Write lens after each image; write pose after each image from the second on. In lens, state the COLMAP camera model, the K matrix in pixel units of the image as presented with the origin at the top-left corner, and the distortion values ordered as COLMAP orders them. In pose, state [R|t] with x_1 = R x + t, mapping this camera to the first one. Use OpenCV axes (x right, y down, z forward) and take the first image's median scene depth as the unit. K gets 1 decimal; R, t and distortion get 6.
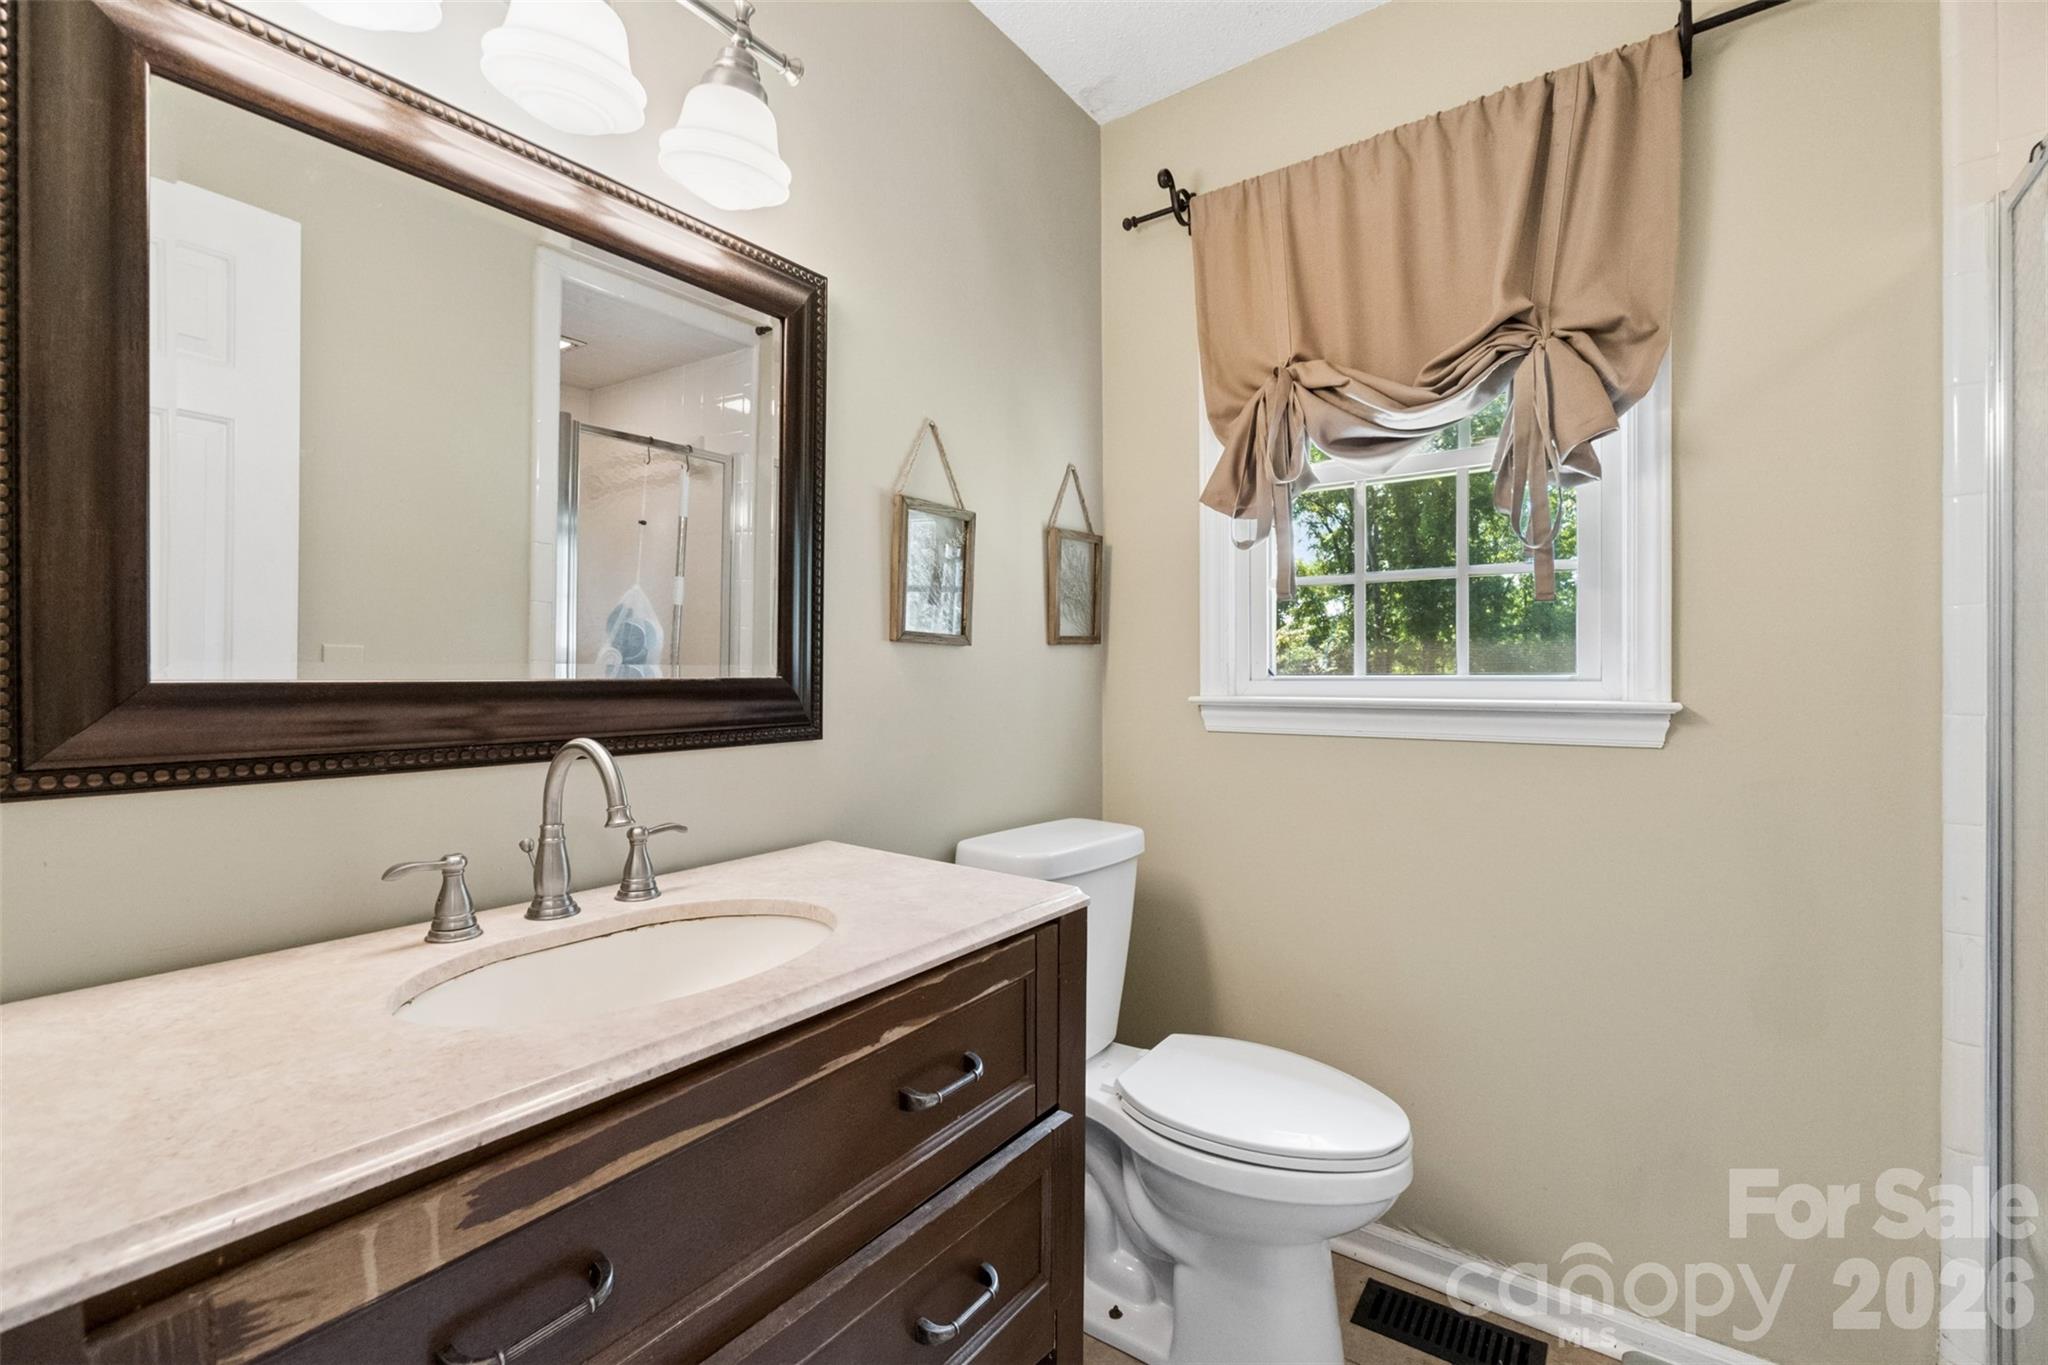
lens RADIAL K [[890.7, 0, 1009.5], [0, 890.7, 680.7], [0, 0, 1]] dist [-0.008735, 0.002026]
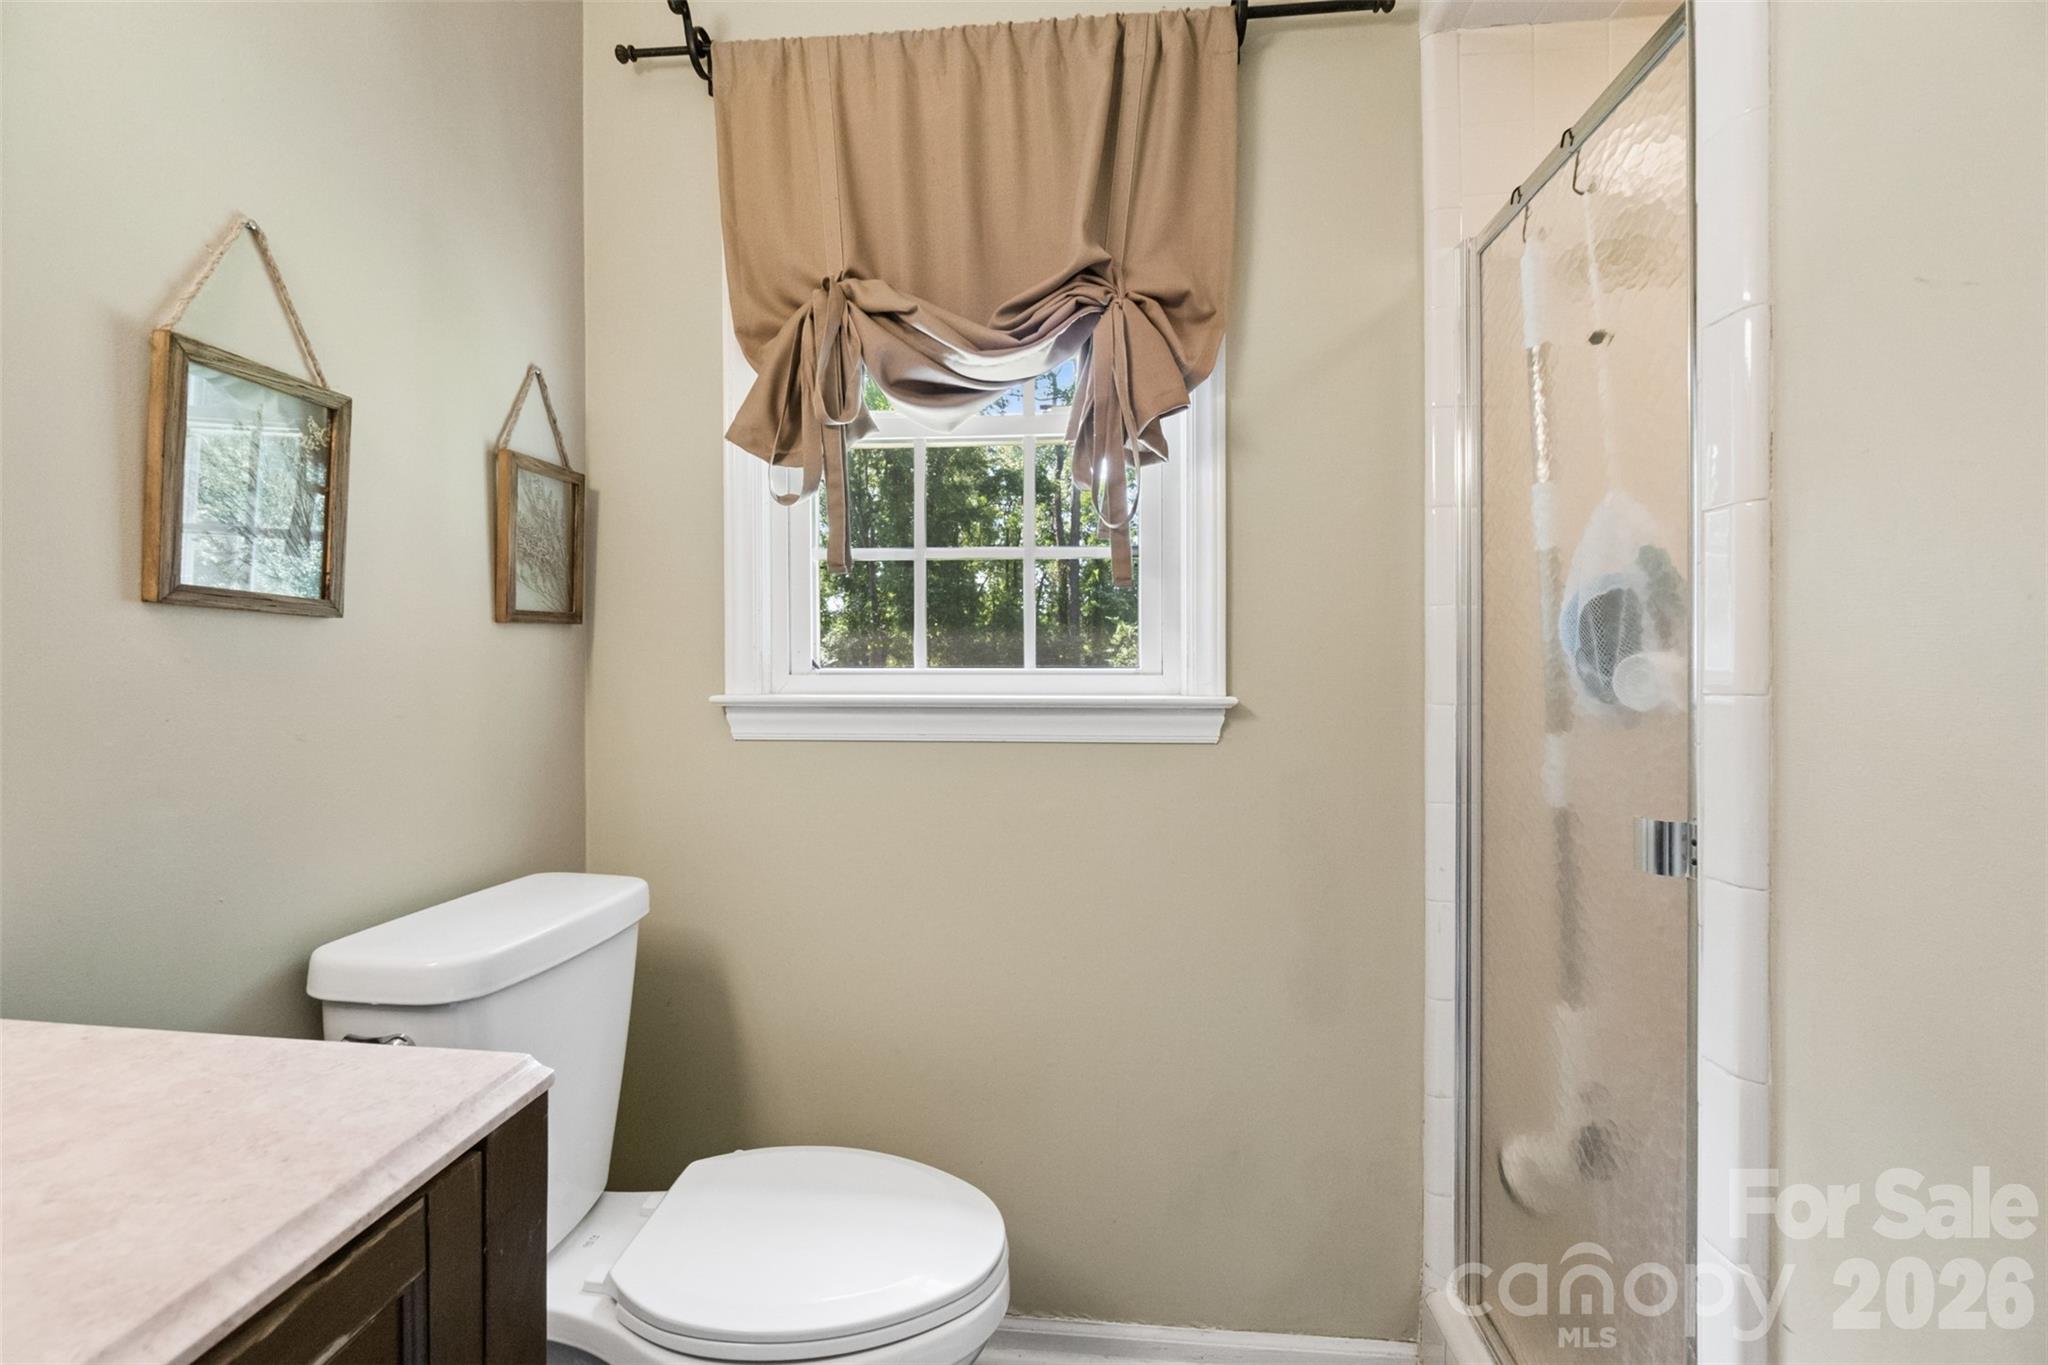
lens RADIAL K [[890.7, 0, 1019.0], [0, 890.7, 677.1], [0, 0, 1]] dist [-0.008735, 0.002026]
pose [[0.850728, -0.003031, 0.525598, 0.031130], [0.000959, 0.999991, 0.004214, -0.001182], [-0.525606, -0.003081, 0.850723, 0.250551]]
